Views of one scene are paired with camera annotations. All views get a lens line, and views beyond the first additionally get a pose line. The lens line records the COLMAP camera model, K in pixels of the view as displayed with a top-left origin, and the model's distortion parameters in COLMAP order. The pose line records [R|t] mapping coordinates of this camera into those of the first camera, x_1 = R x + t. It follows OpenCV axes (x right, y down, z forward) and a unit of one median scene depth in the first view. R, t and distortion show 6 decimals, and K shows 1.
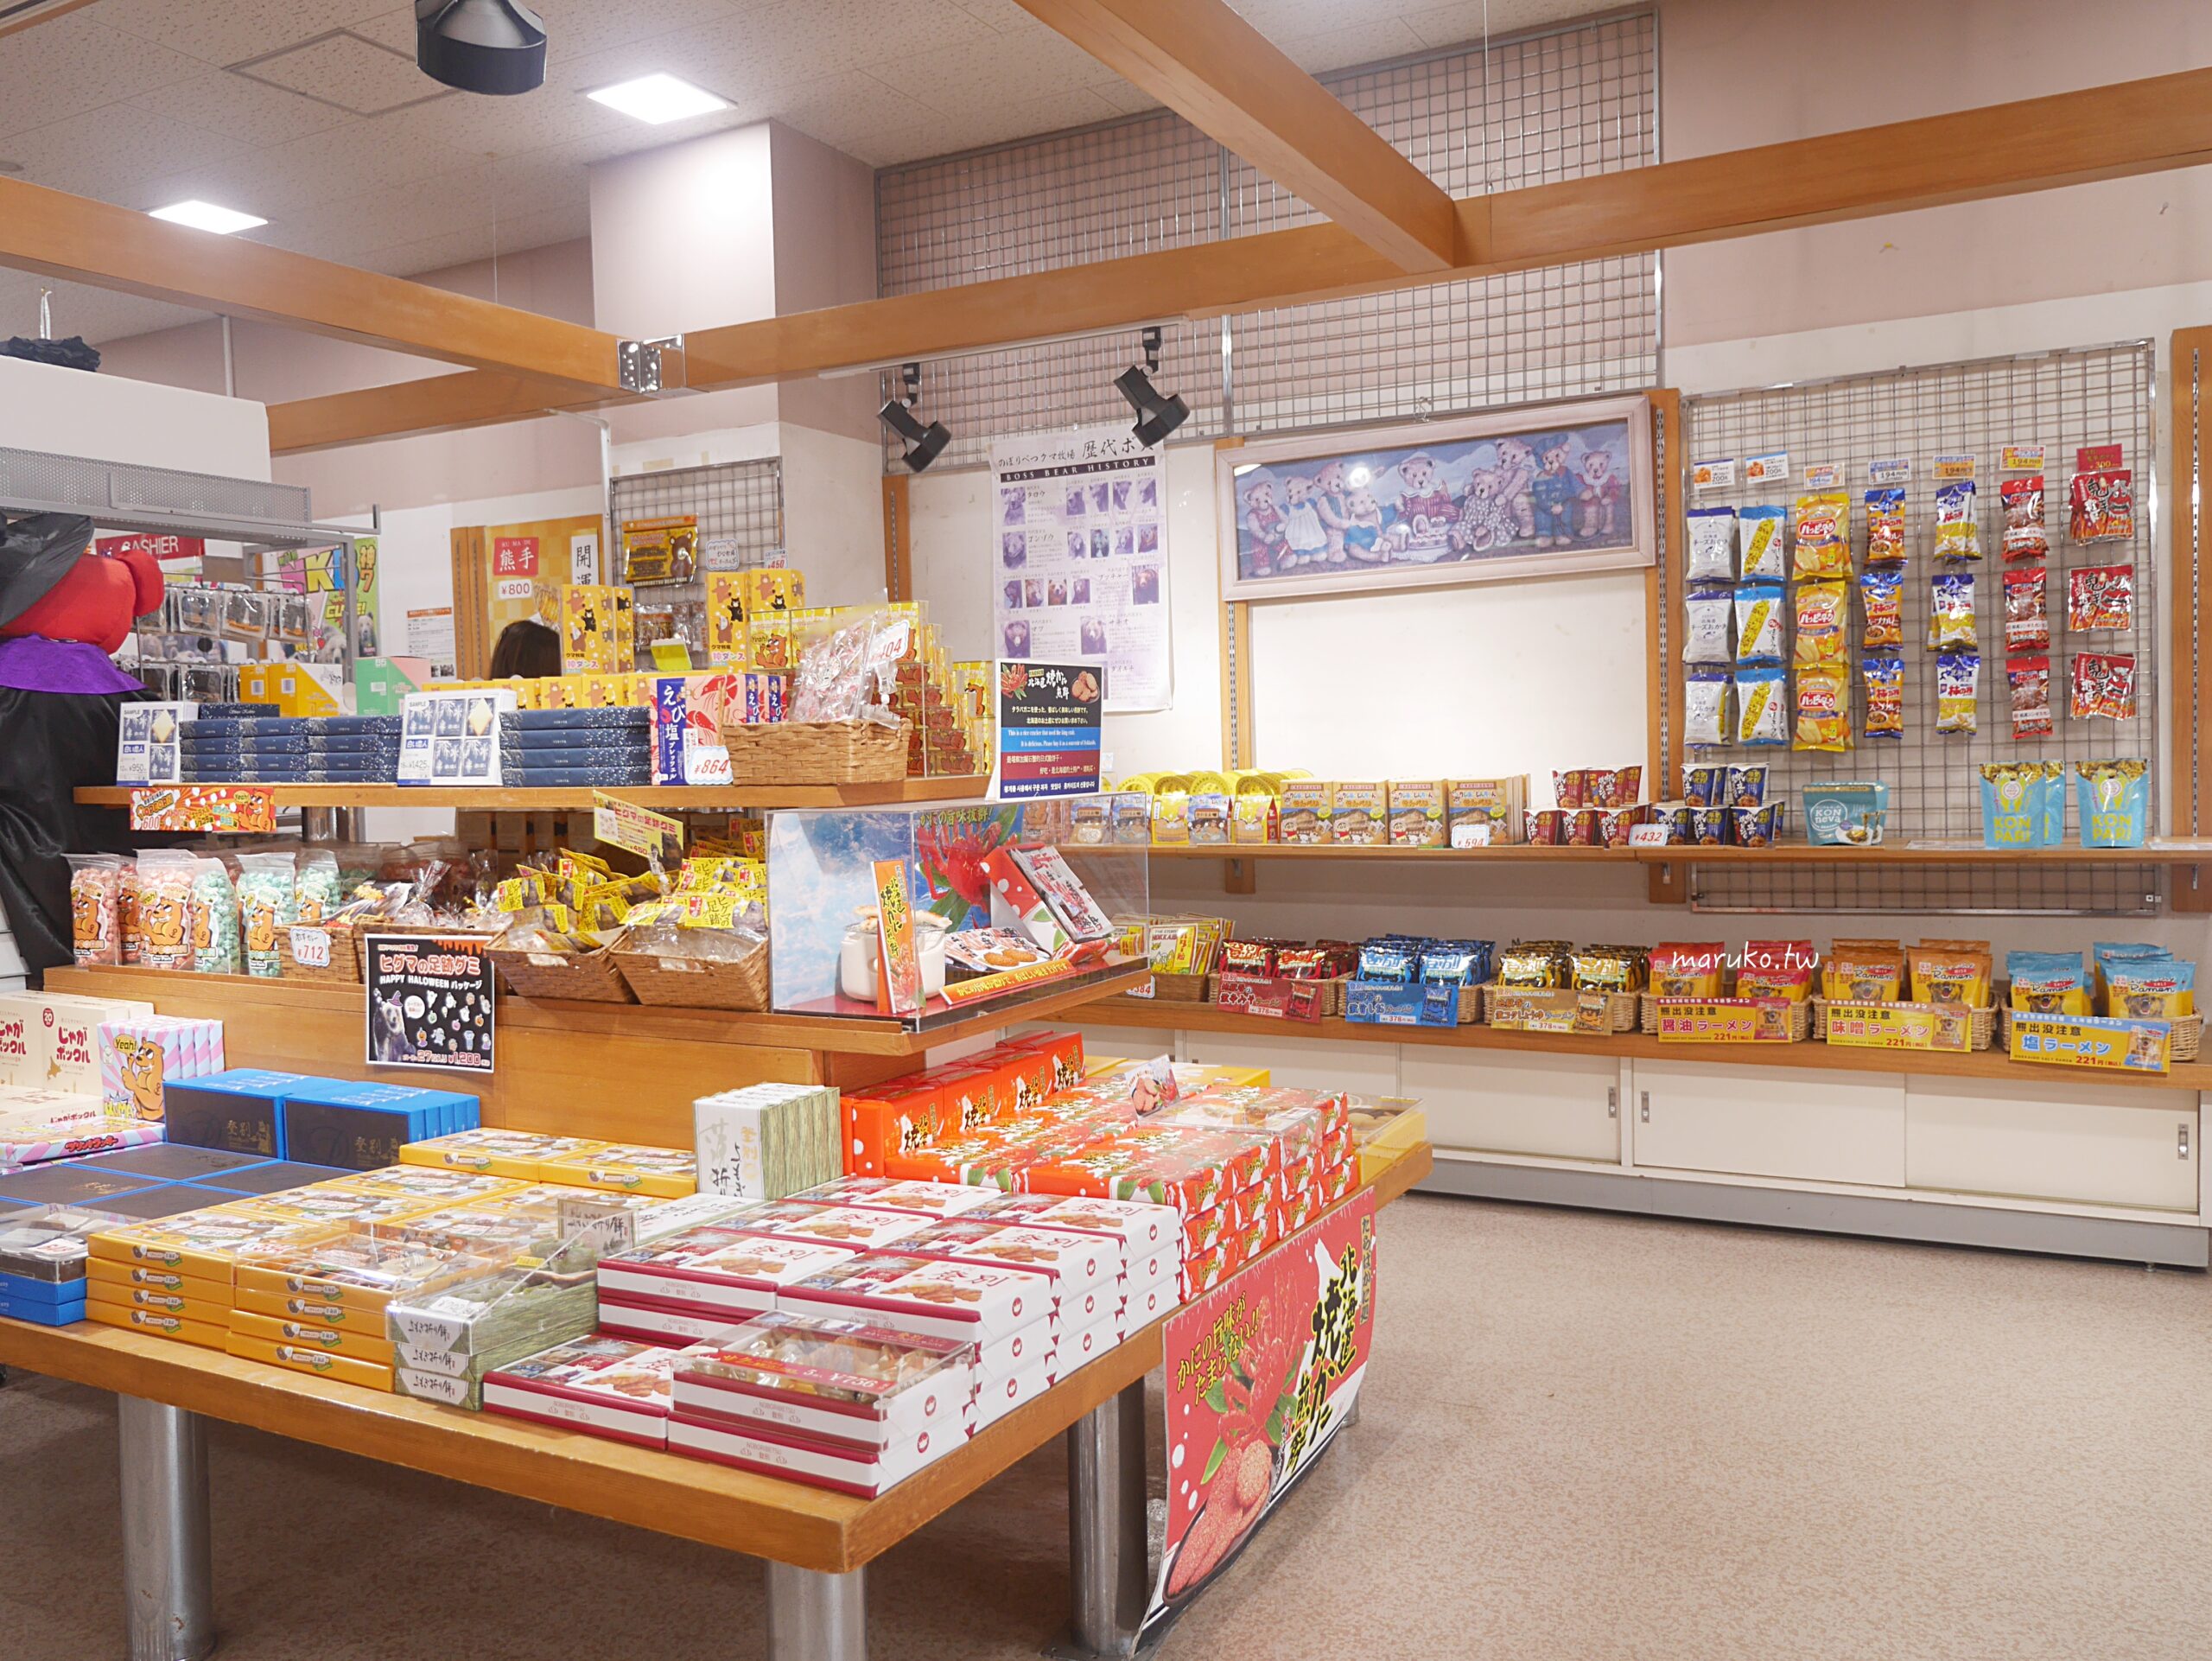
lens RADIAL K [[1788.1, 0, 1099.3], [0, 1788.1, 831.8], [0, 0, 1]] dist [-0.024261, 0.010704]
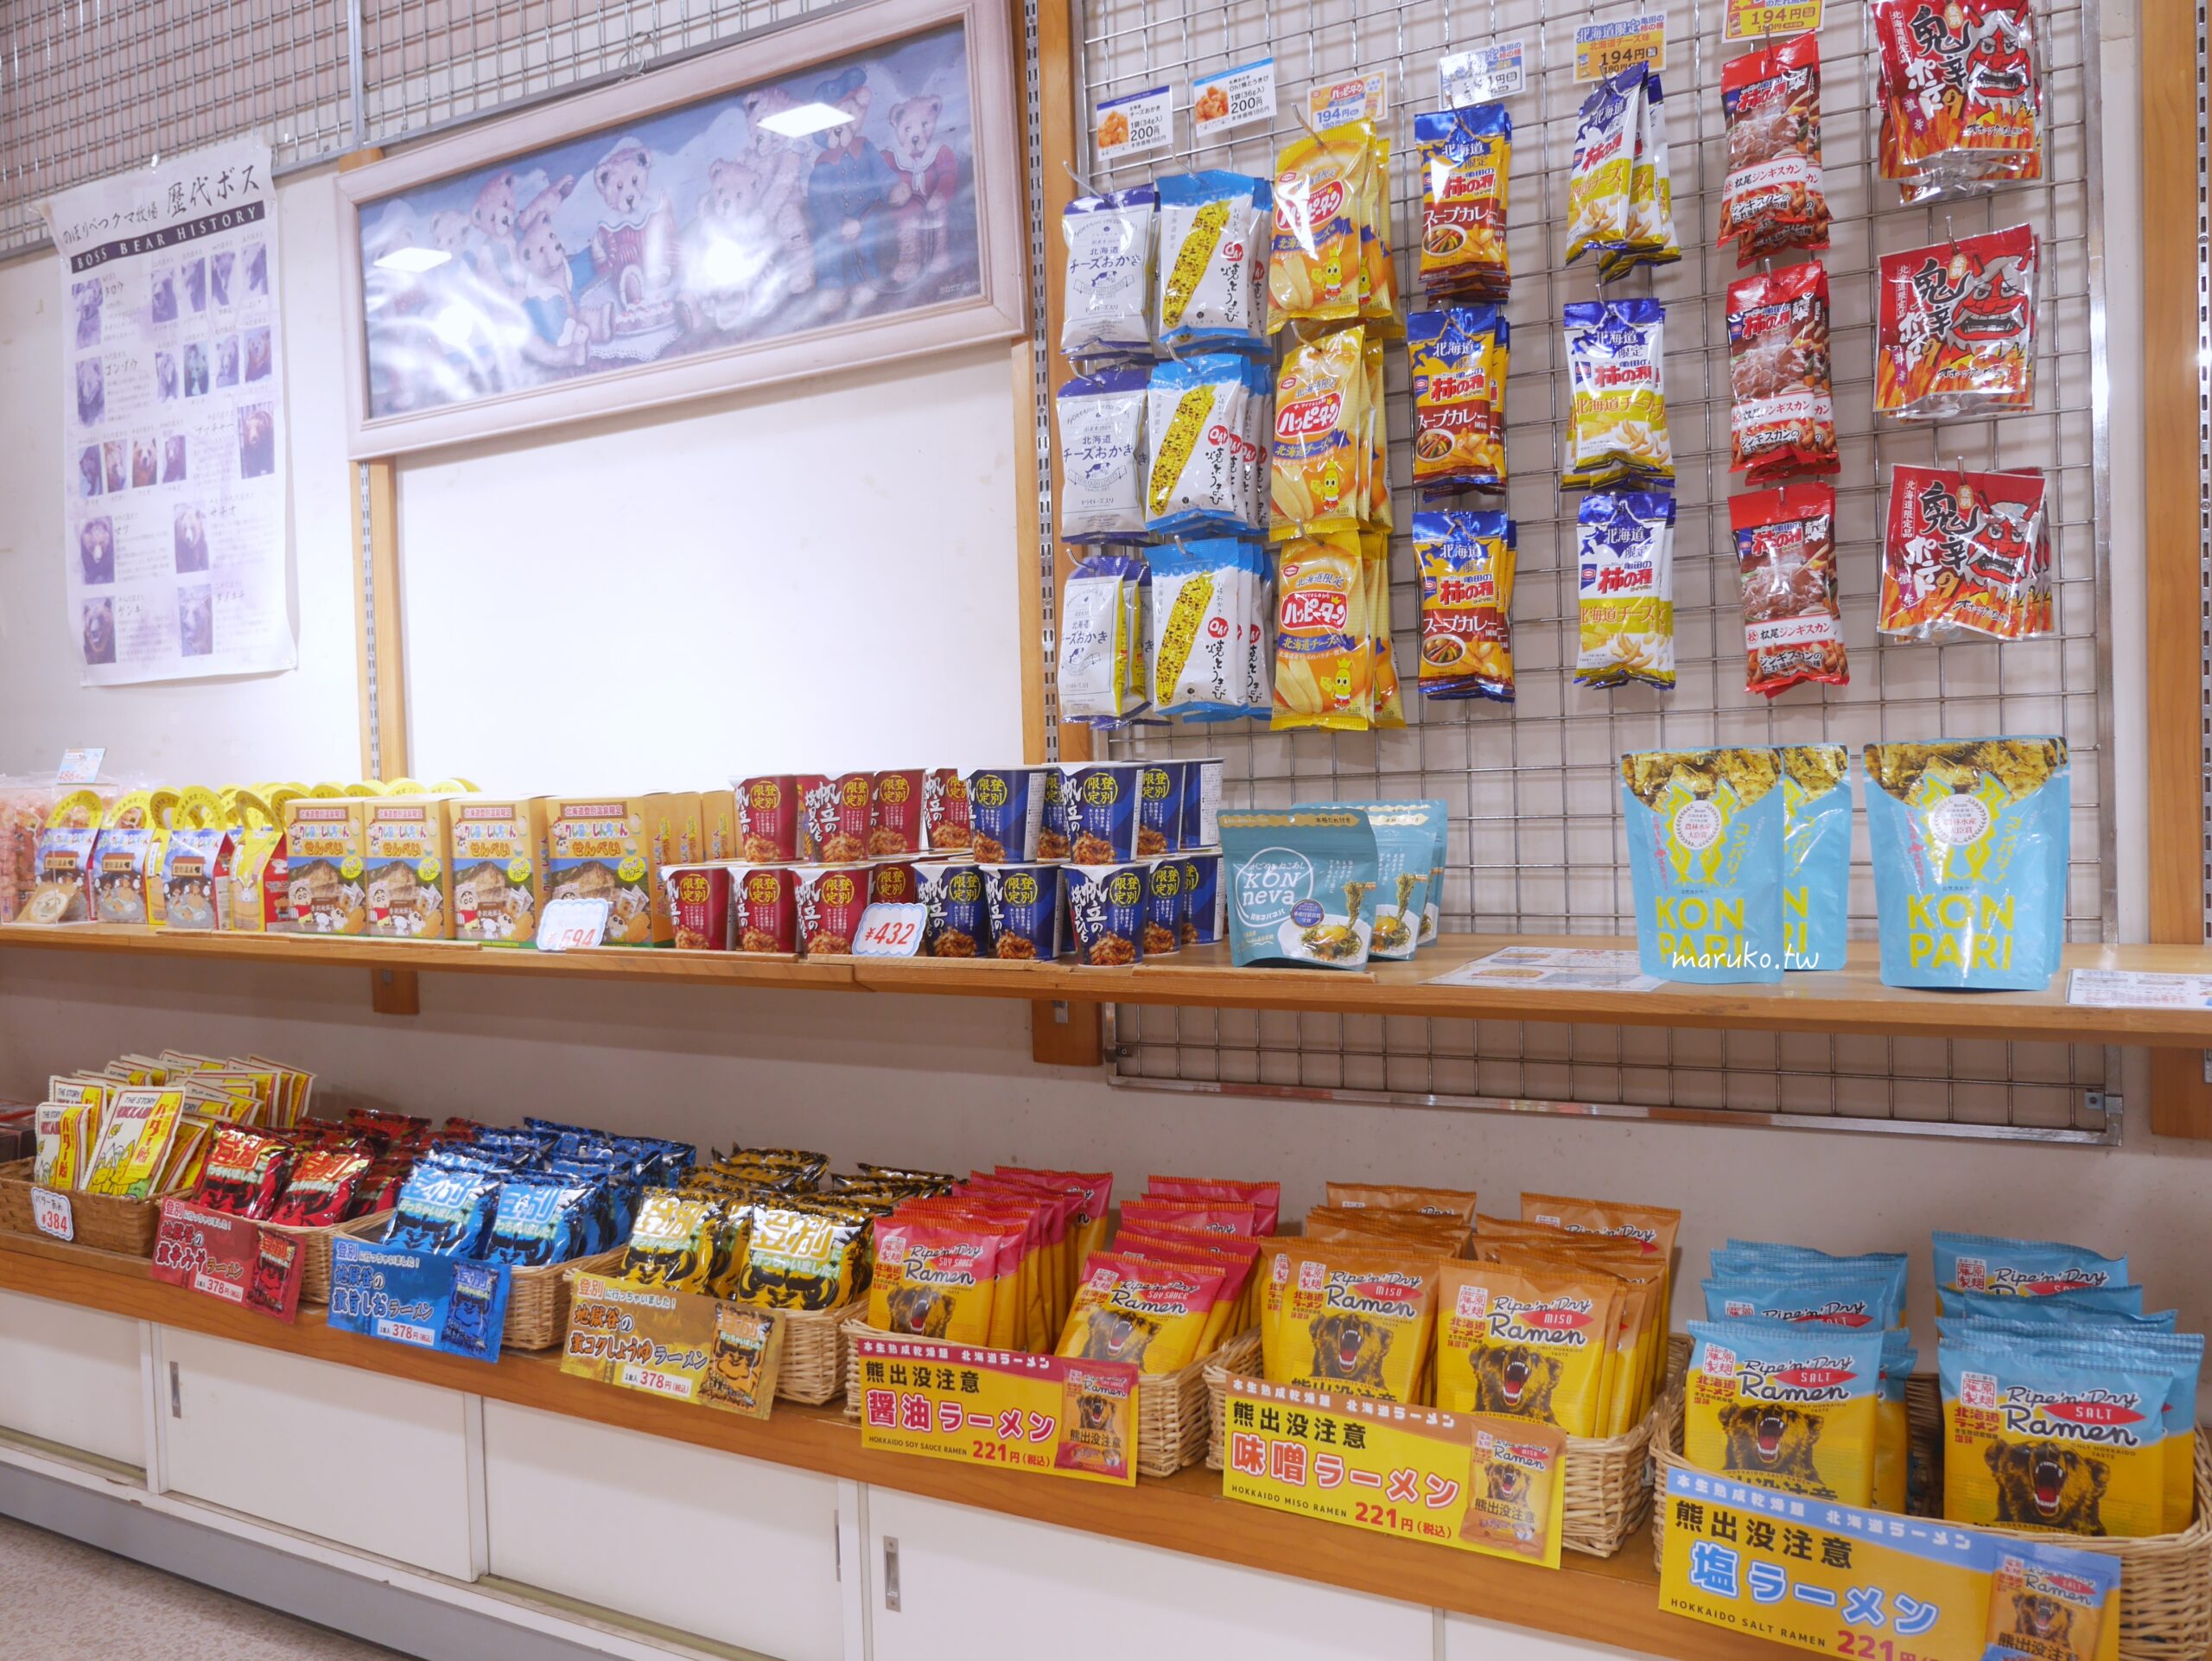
lens RADIAL K [[1788.1, 0, 1110.6], [0, 1788.1, 827.4], [0, 0, 1]] dist [-0.024261, 0.010704]
pose [[0.999813, 0.001919, -0.019240, 0.359851], [-0.002248, 0.999851, -0.017138, -0.014730], [0.019204, 0.017178, 0.999668, 0.568346]]
